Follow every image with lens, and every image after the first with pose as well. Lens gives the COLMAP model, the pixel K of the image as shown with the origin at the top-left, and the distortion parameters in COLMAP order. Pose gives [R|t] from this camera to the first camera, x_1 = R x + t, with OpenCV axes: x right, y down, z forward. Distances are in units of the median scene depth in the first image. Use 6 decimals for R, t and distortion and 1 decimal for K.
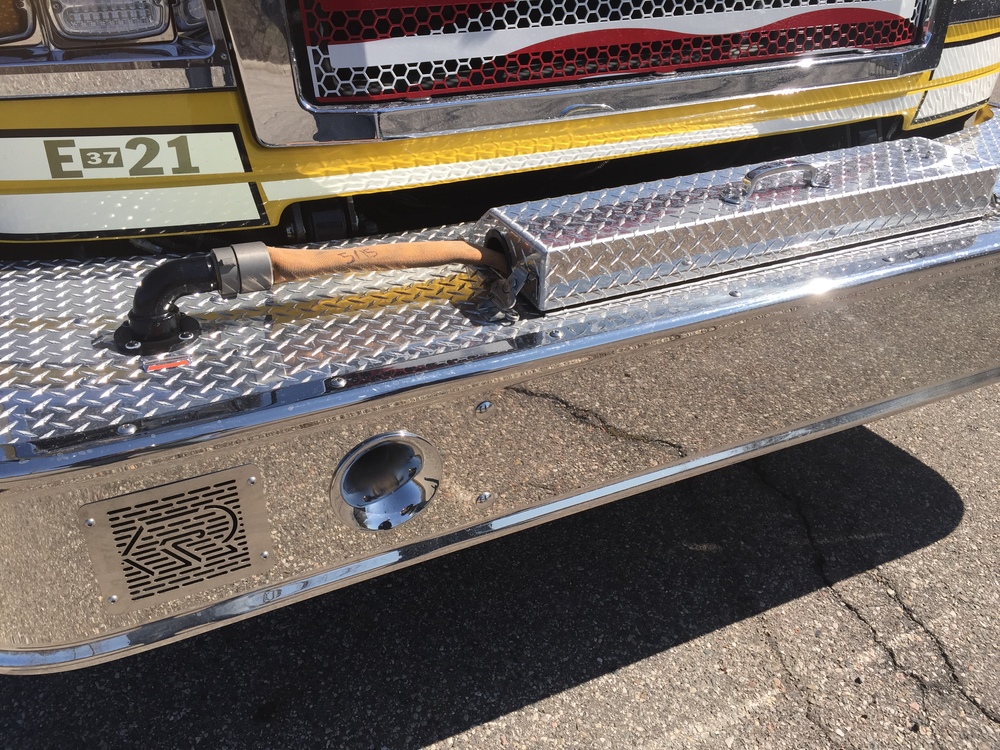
lens RADIAL K [[855.9, 0, 502.8], [0, 855.9, 372.8], [0, 0, 1]] dist [0.074919, -0.087170]
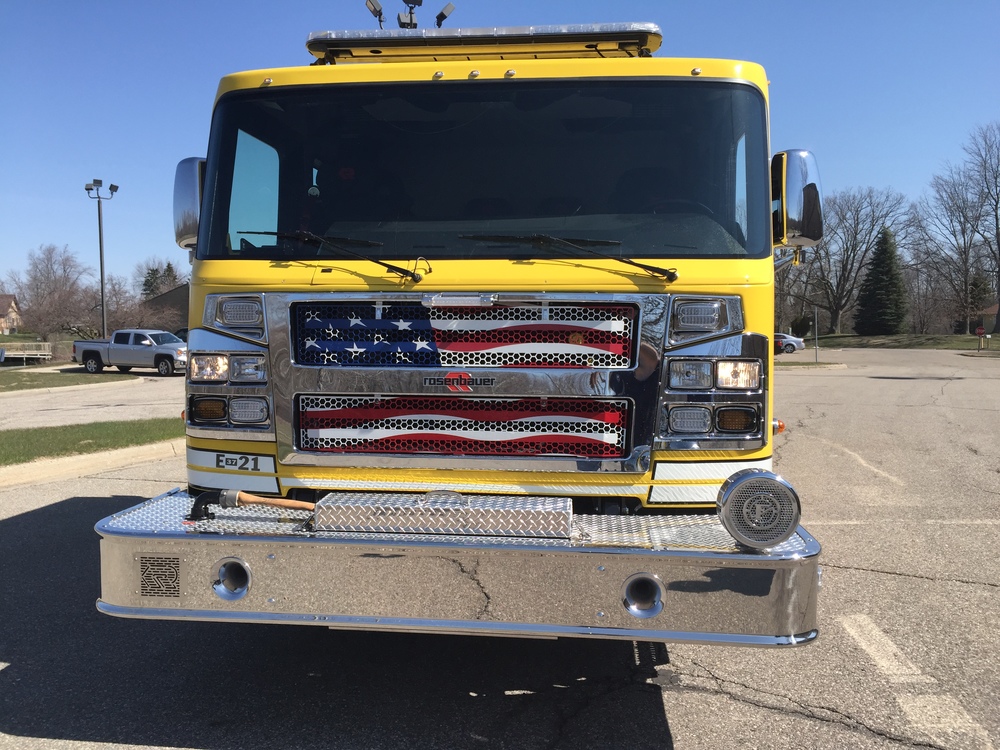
lens RADIAL K [[855.9, 0, 499.4], [0, 855.9, 368.4], [0, 0, 1]] dist [0.074919, -0.087170]
pose [[0.852361, 0.033465, -0.521882, 1.609963], [-0.265347, 0.887620, -0.376459, 0.278267], [0.450634, 0.459359, 0.765453, -0.799621]]
